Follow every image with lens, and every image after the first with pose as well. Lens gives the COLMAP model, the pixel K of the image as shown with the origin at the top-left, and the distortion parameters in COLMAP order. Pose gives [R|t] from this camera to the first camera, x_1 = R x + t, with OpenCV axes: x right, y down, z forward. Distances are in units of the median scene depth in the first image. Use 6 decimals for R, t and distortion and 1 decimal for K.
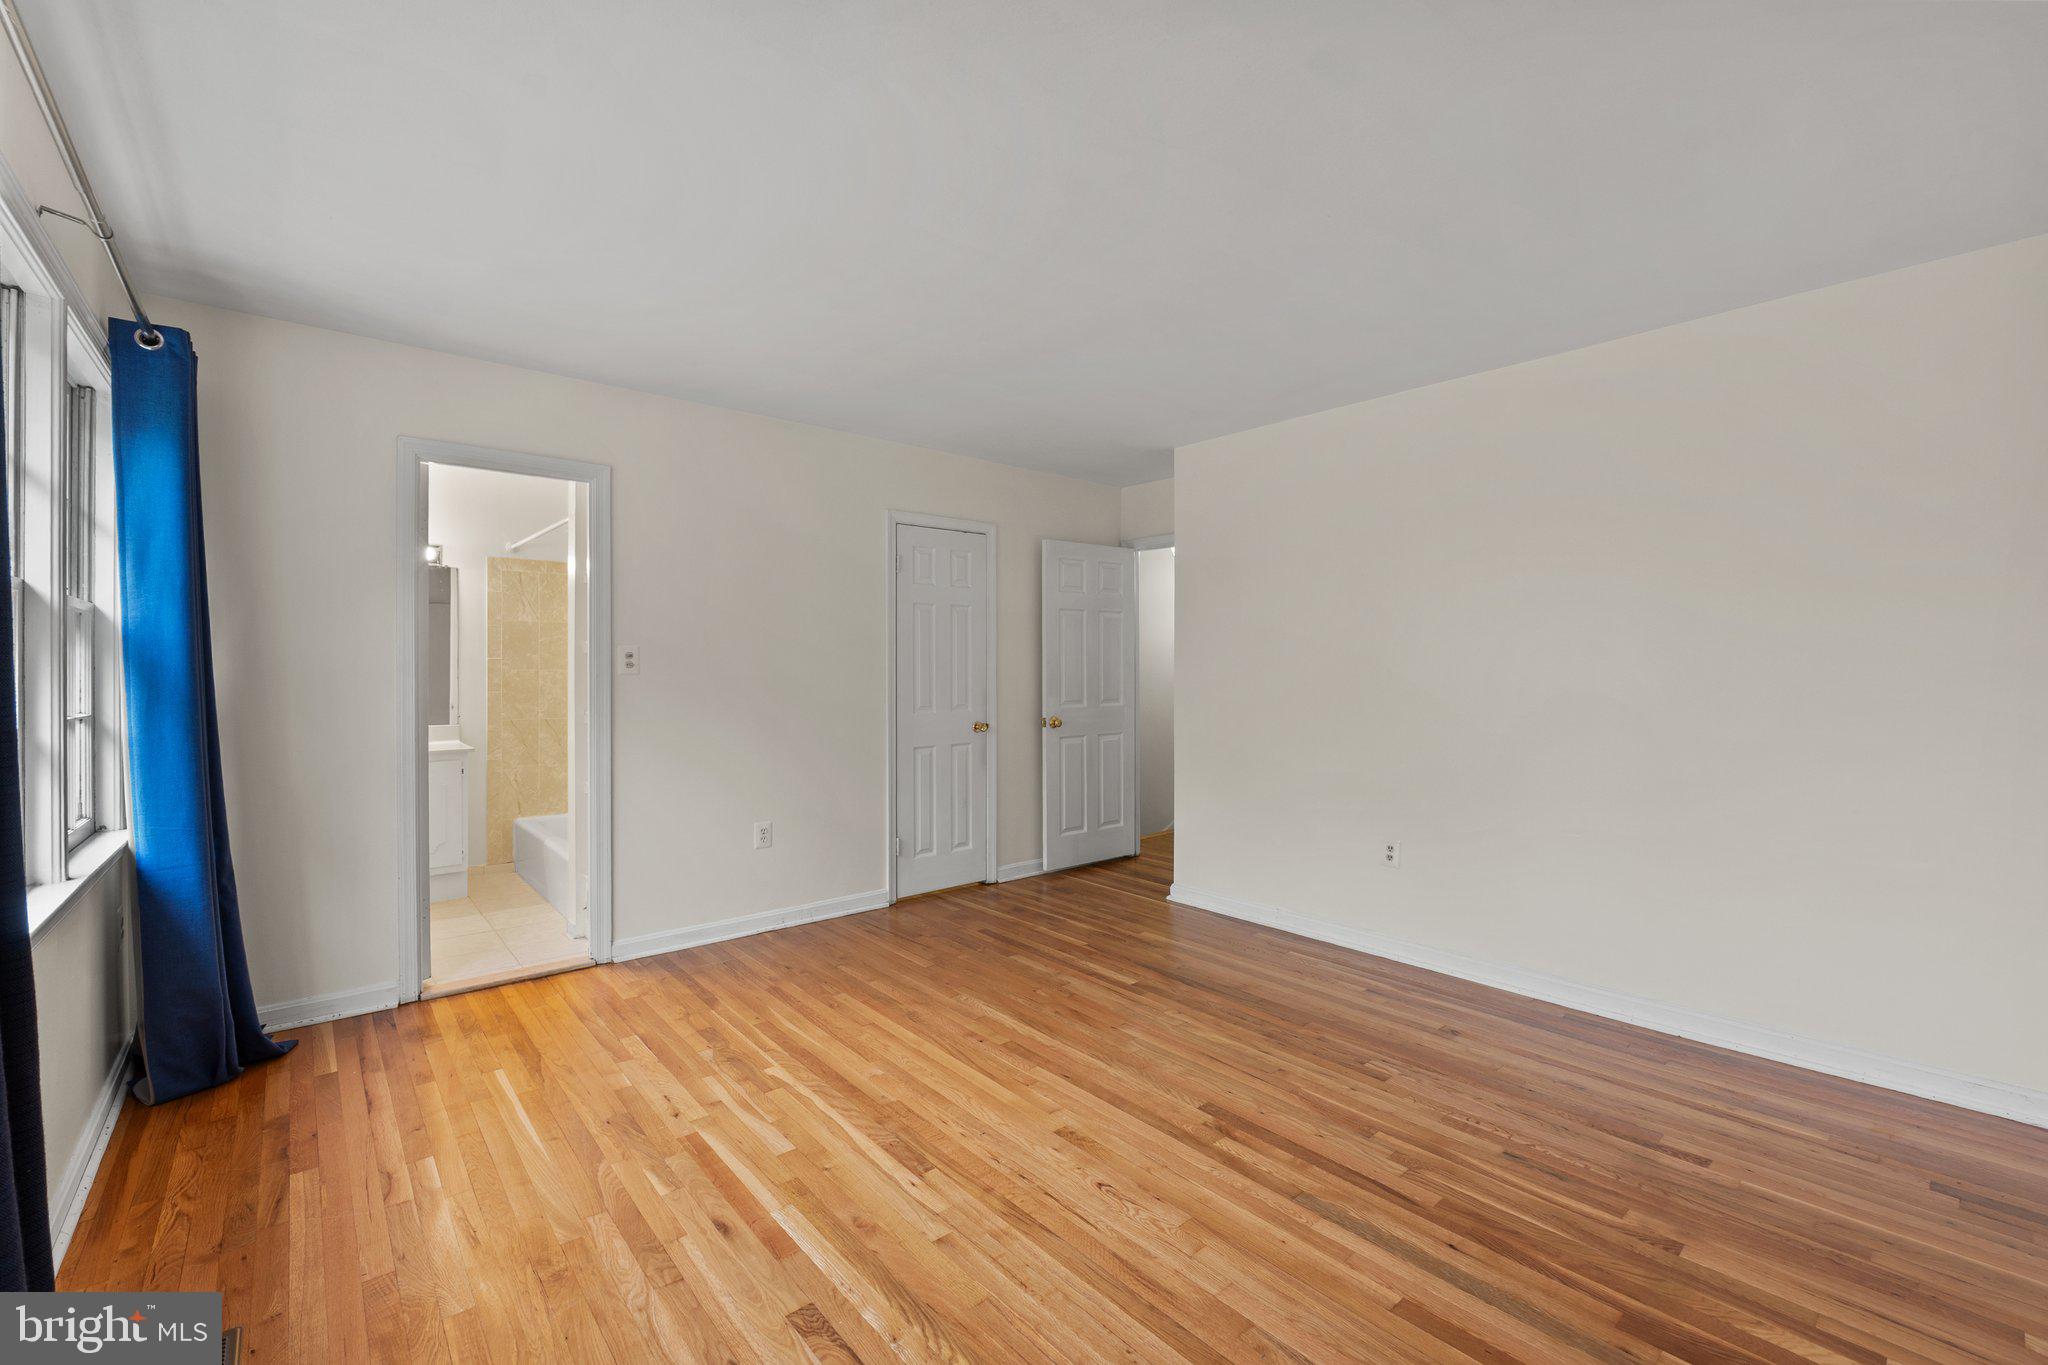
lens RADIAL K [[844.5, 0, 1025.7], [0, 844.5, 675.7], [0, 0, 1]] dist [-0.015414, 0.000679]
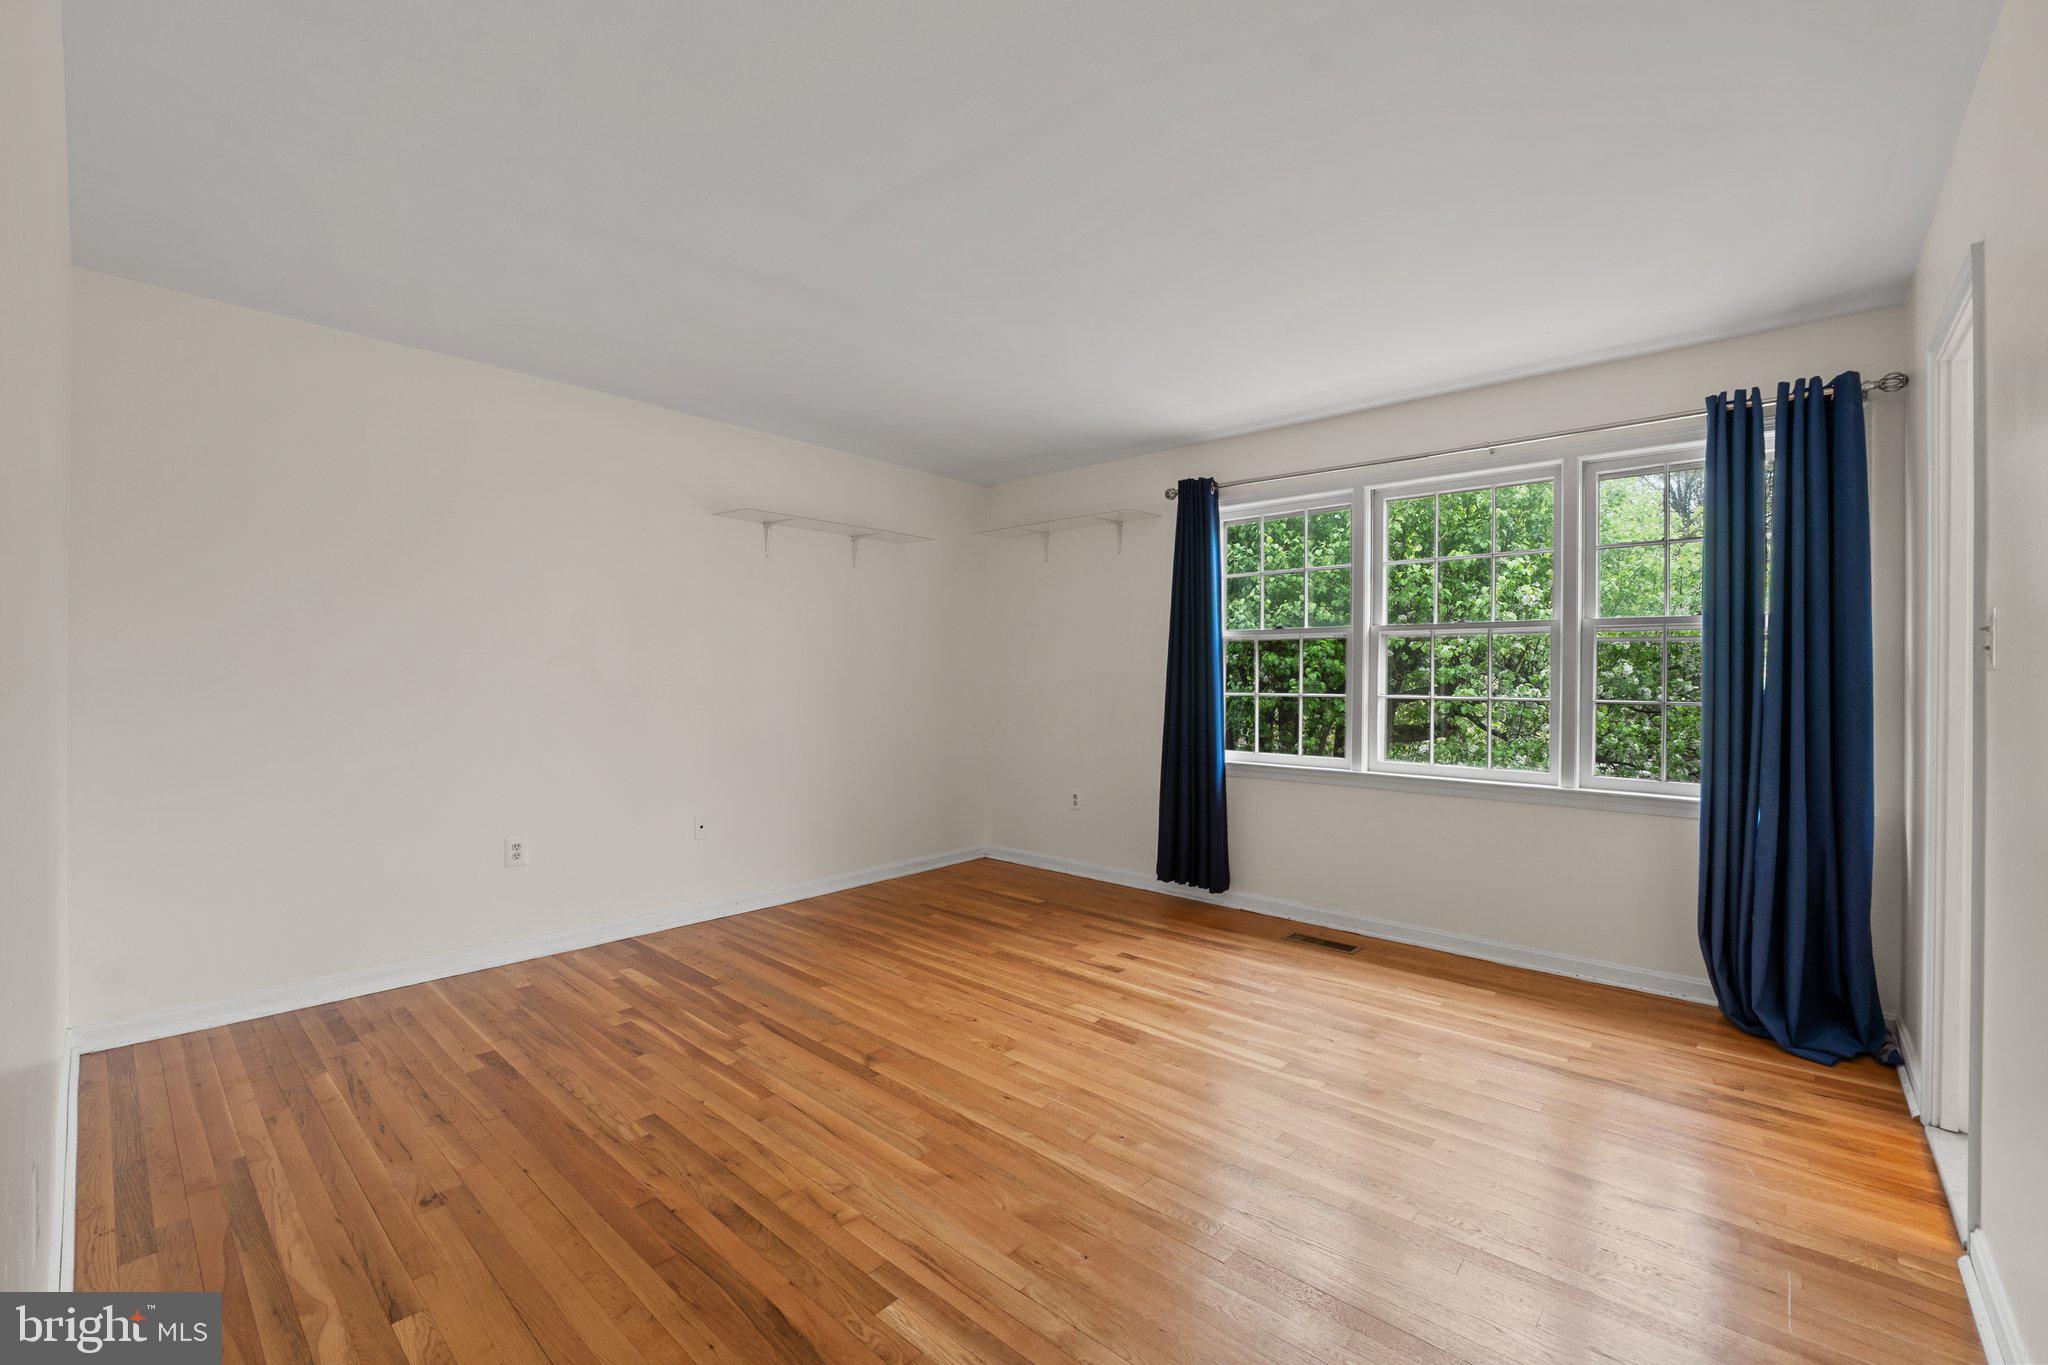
lens RADIAL K [[844.5, 0, 1024.4], [0, 844.5, 675.8], [0, 0, 1]] dist [-0.015414, 0.000679]
pose [[-0.991772, -0.006217, -0.127864, 0.150725], [-0.007014, 0.999959, 0.005784, 0.006211], [0.127823, 0.006633, -0.991775, 1.920958]]
